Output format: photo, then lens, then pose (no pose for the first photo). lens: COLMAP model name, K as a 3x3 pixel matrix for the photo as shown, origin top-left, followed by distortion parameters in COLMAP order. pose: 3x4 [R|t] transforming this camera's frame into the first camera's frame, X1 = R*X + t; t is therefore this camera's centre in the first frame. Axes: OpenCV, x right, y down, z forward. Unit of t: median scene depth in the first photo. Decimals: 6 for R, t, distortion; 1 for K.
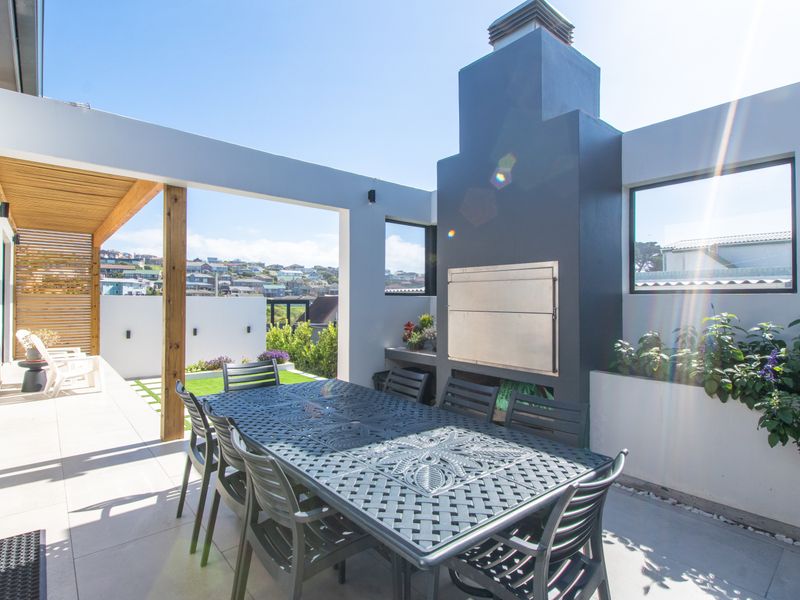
lens RADIAL K [[409.9, 0, 401.6], [0, 409.9, 296.9], [0, 0, 1]] dist [0.009272, -0.001362]
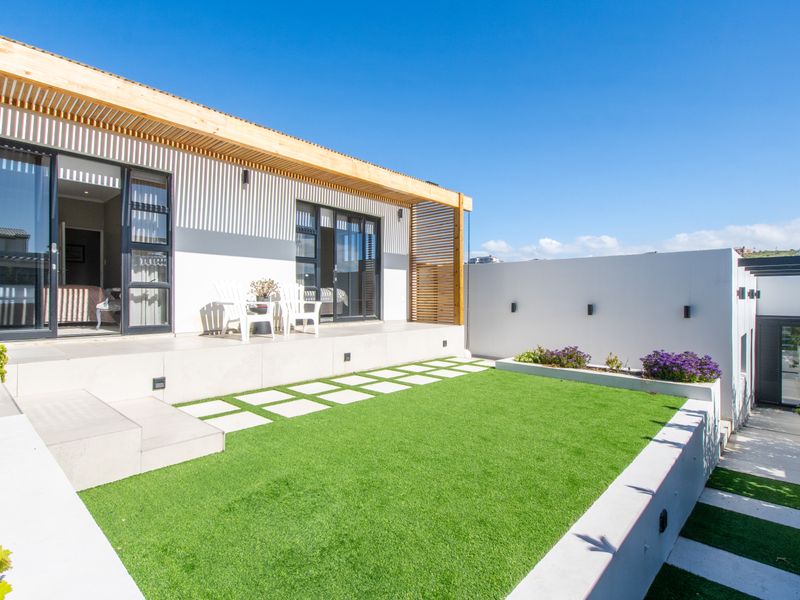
lens RADIAL K [[409.9, 0, 401.6], [0, 409.9, 296.9], [0, 0, 1]] dist [0.009272, -0.001362]
pose [[0.126490, -0.016106, -0.991837, 0.200383], [0.008560, 0.999849, -0.015145, 0.126288], [0.991931, -0.006574, 0.126609, 1.061005]]
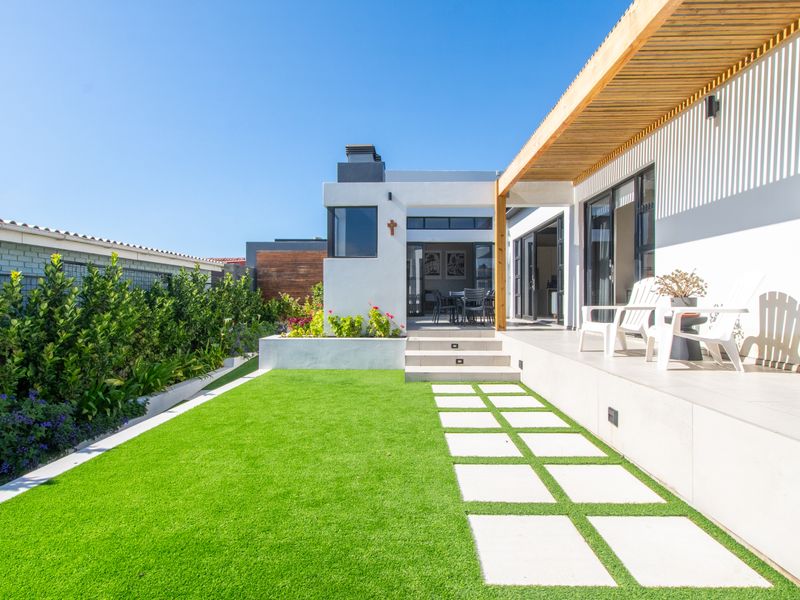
lens RADIAL K [[409.9, 0, 401.6], [0, 409.9, 296.9], [0, 0, 1]] dist [0.009272, -0.001362]
pose [[-0.743187, -0.006951, 0.669048, -0.854770], [-0.014423, 0.999880, -0.005633, 0.115576], [-0.668928, -0.013835, -0.743198, 1.565847]]
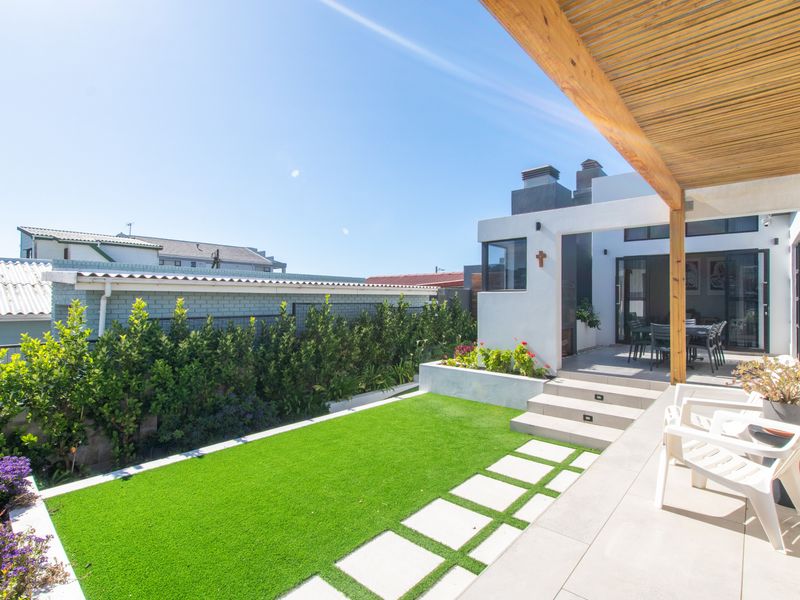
lens RADIAL K [[409.9, 0, 401.6], [0, 409.9, 296.9], [0, 0, 1]] dist [0.009272, -0.001362]
pose [[-0.137768, -0.006653, 0.990442, -1.077884], [-0.012135, 0.999914, 0.005029, 0.017017], [-0.990390, -0.011327, -0.137837, 1.253562]]
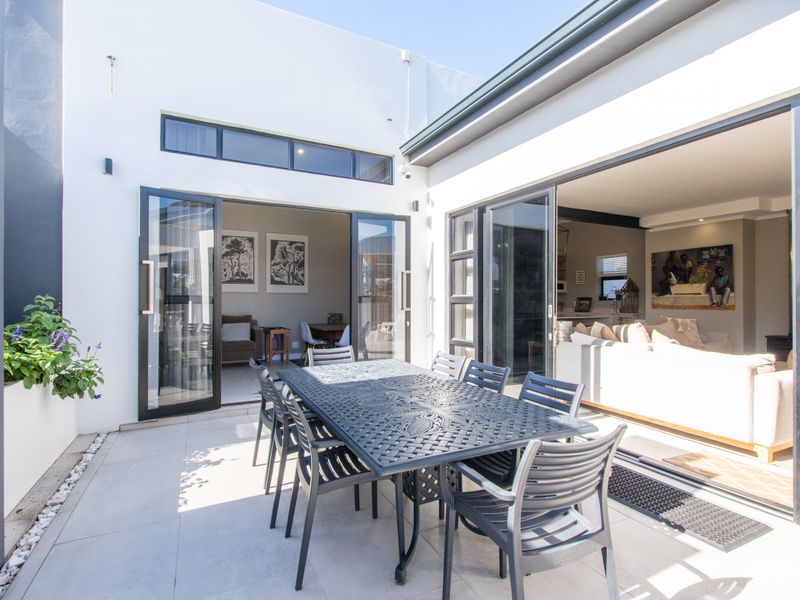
lens RADIAL K [[409.9, 0, 401.6], [0, 409.9, 296.9], [0, 0, 1]] dist [0.009272, -0.001362]
pose [[-0.967474, -0.009758, 0.252781, -0.150310], [-0.012356, 0.999886, -0.008692, 0.019736], [-0.252668, -0.011533, -0.967484, 0.699681]]
